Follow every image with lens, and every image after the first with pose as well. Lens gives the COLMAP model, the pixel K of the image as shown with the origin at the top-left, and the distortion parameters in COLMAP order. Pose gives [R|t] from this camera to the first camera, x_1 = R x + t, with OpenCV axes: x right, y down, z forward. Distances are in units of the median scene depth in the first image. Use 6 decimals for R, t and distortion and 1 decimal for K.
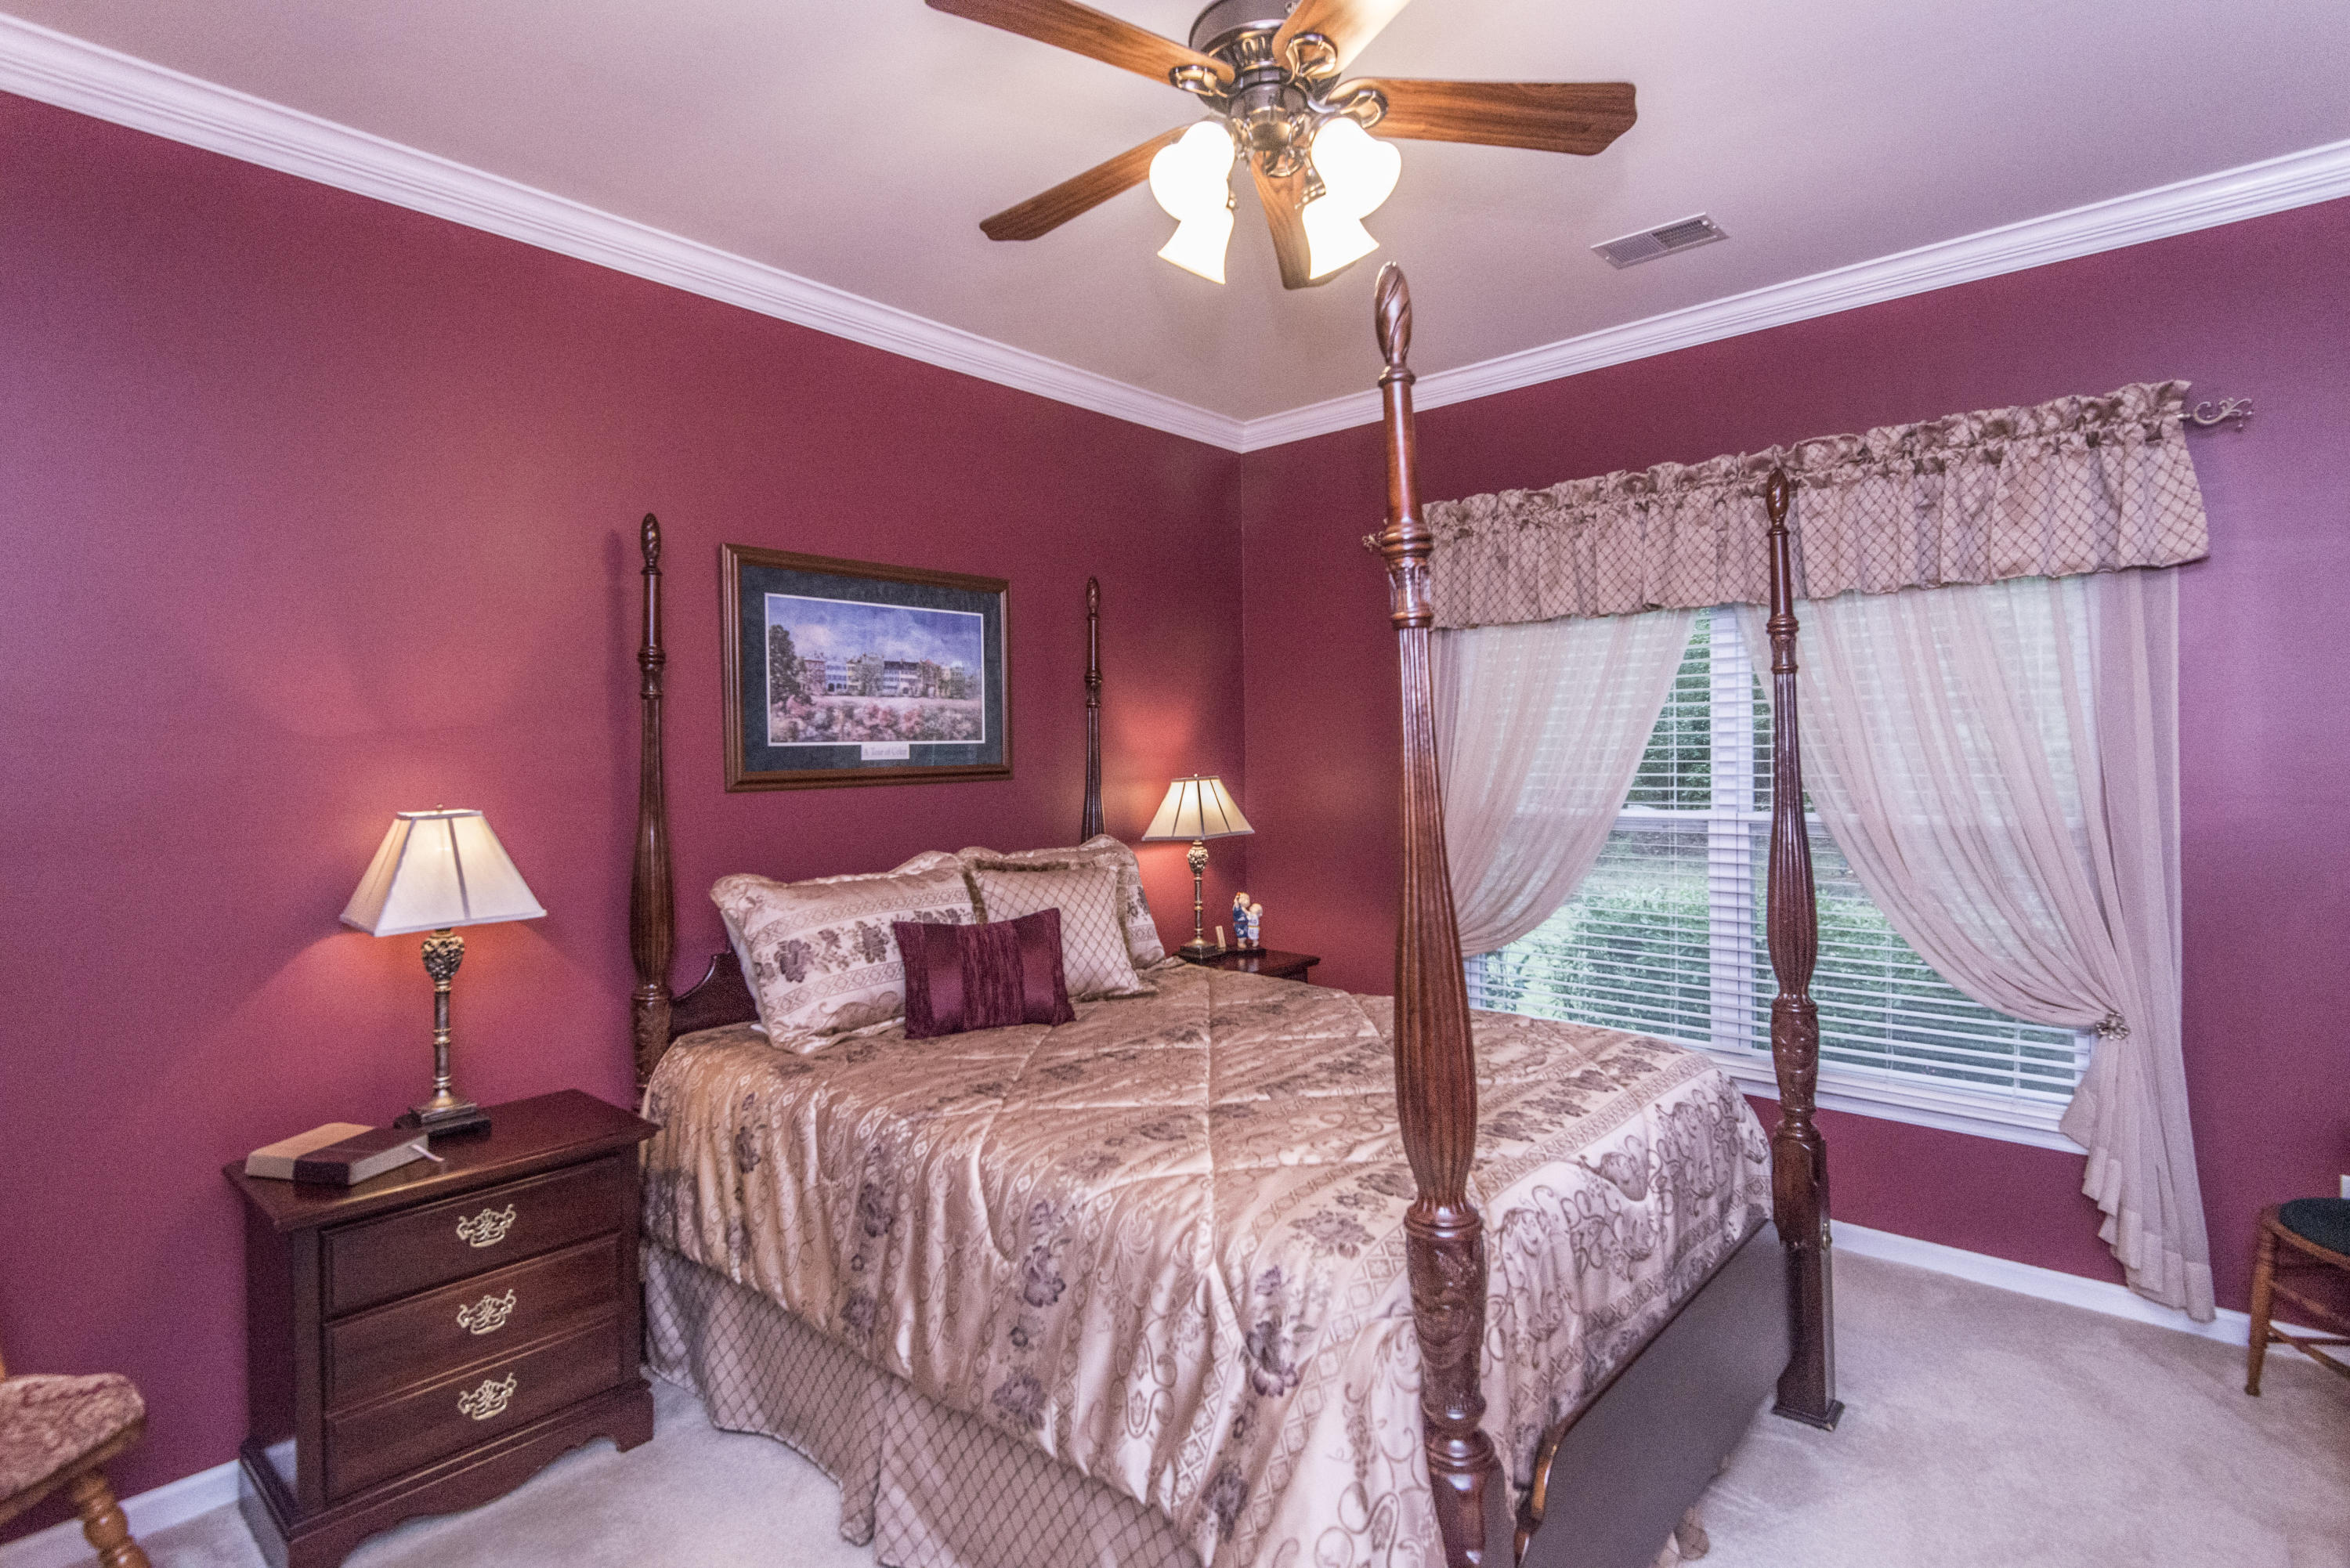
lens RADIAL K [[1151.5, 0, 1172.1], [0, 1151.5, 768.3], [0, 0, 1]] dist [0.017912, -0.001075]
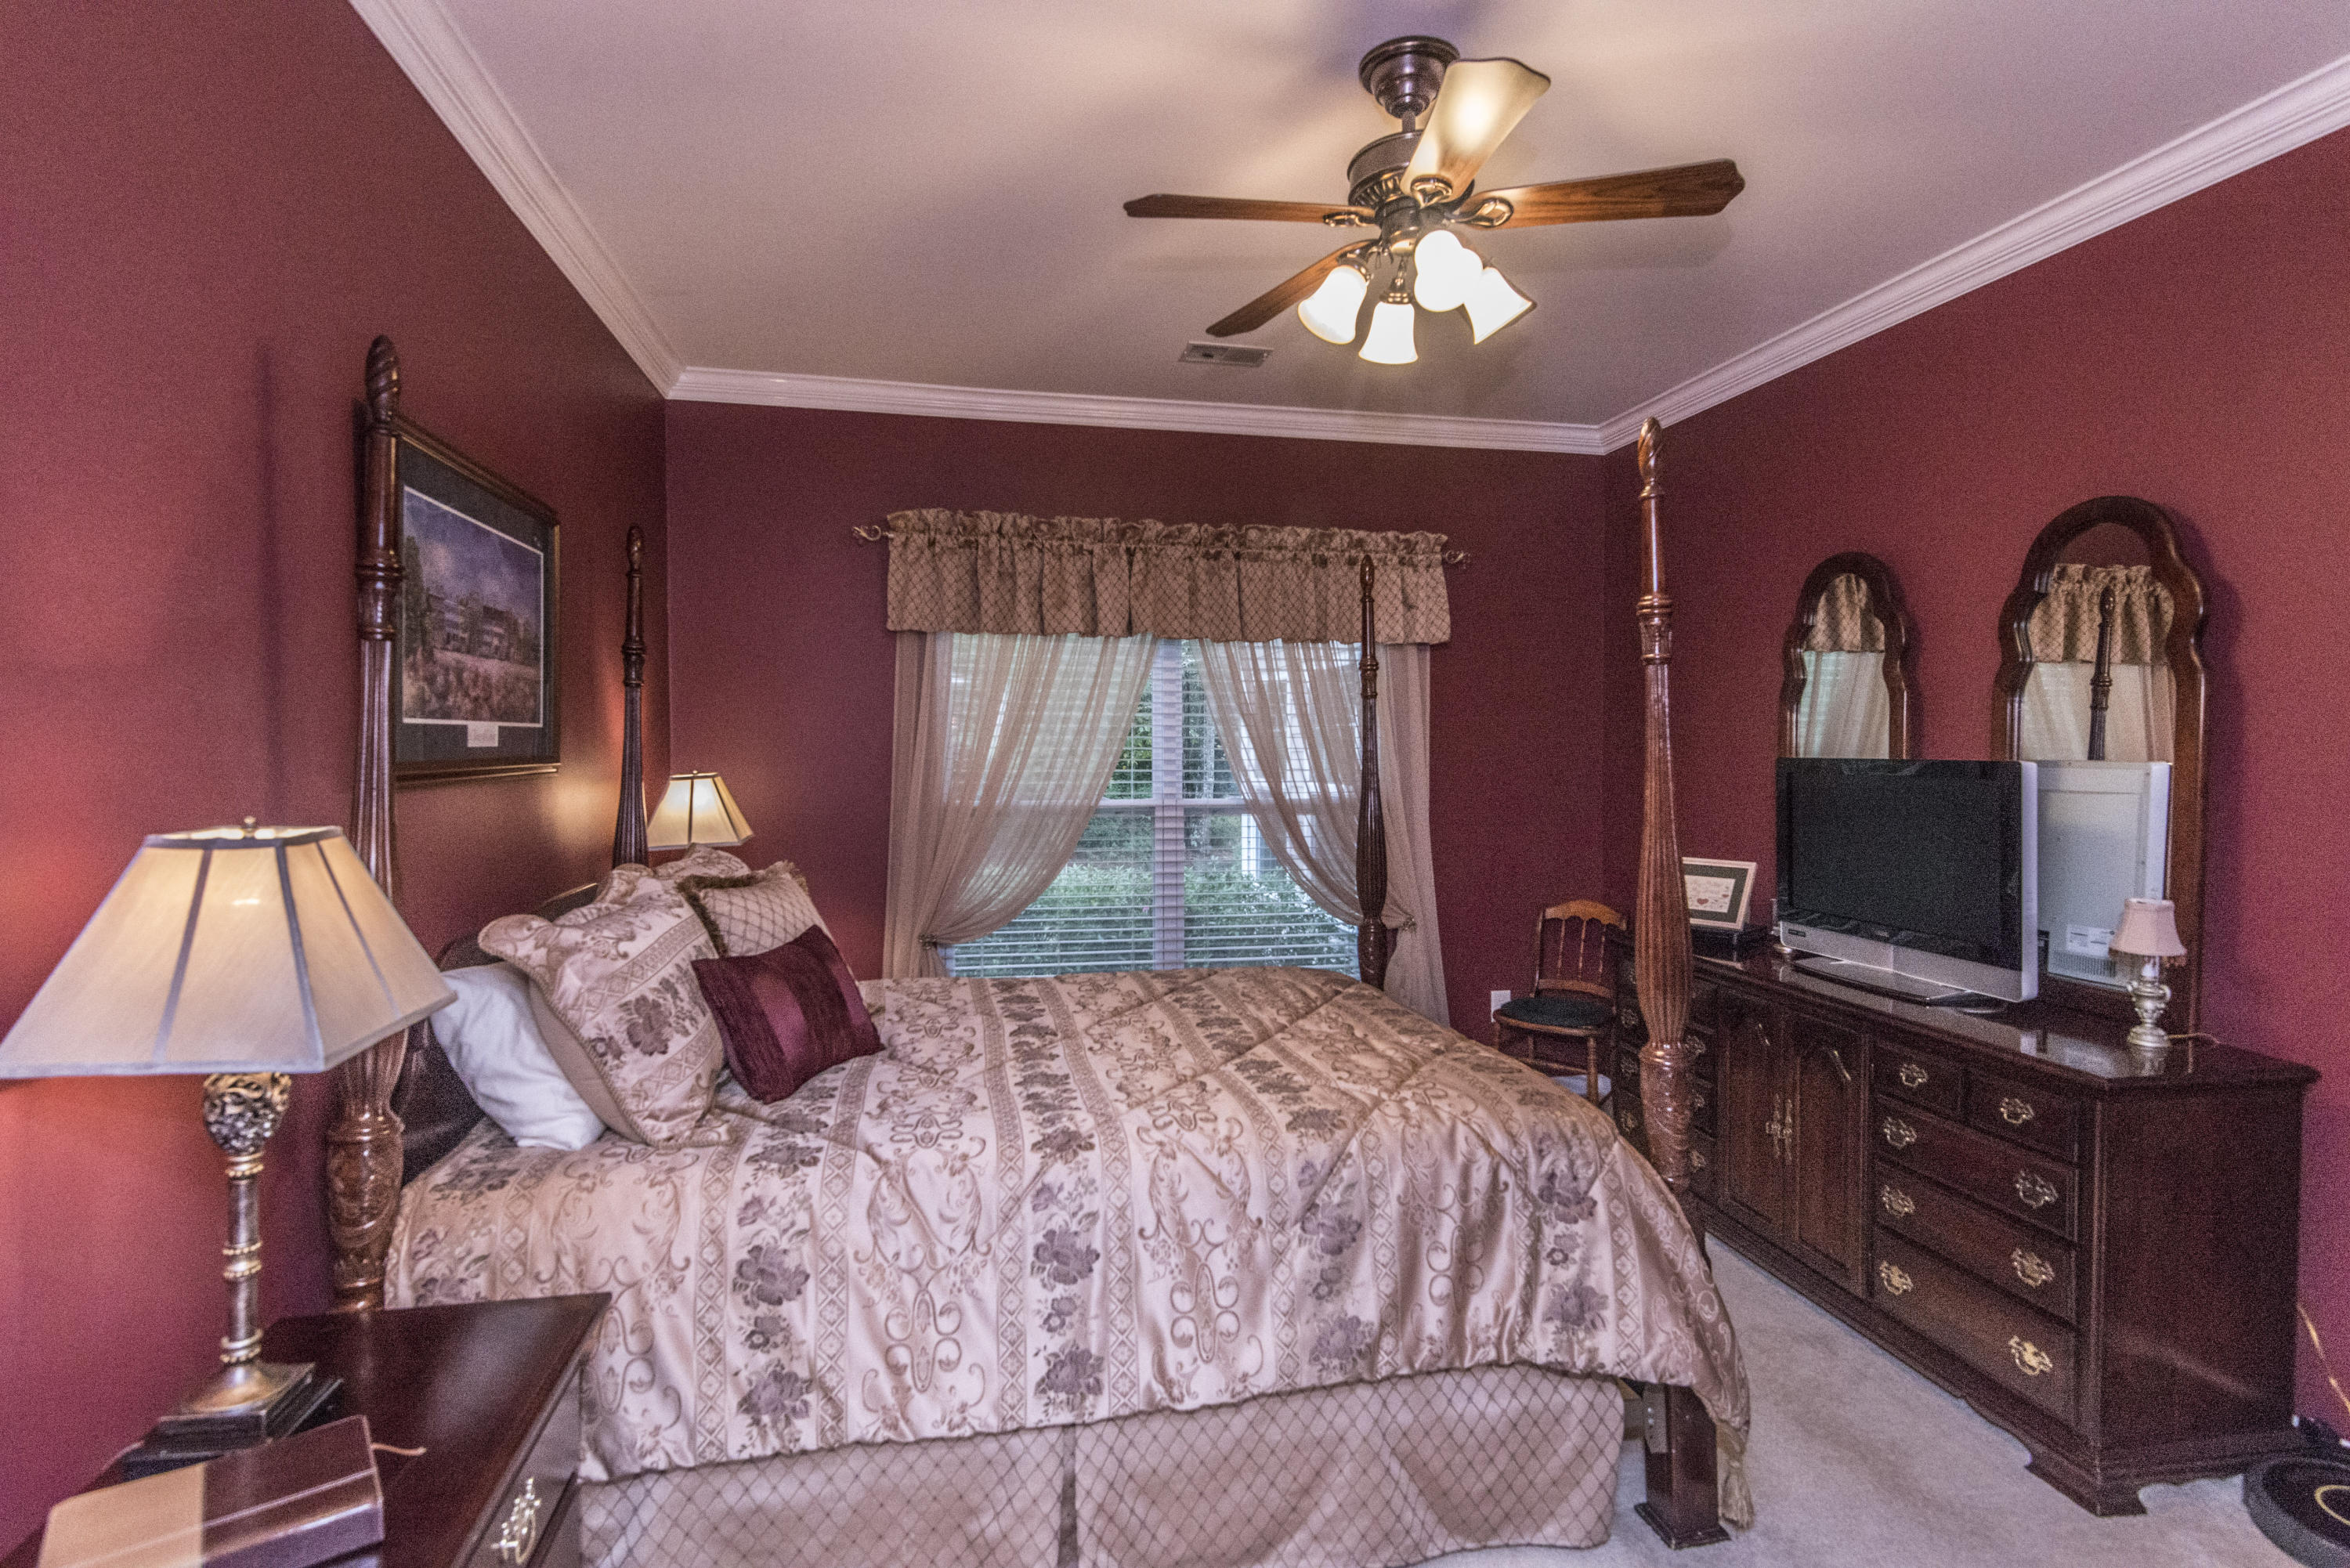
lens RADIAL K [[1151.5, 0, 1179.1], [0, 1151.5, 768.3], [0, 0, 1]] dist [0.017912, -0.001075]
pose [[0.598698, 0.002775, 0.800970, -0.584951], [-0.000137, 0.999994, -0.003362, 0.007728], [-0.800975, 0.001903, 0.598695, 0.254917]]
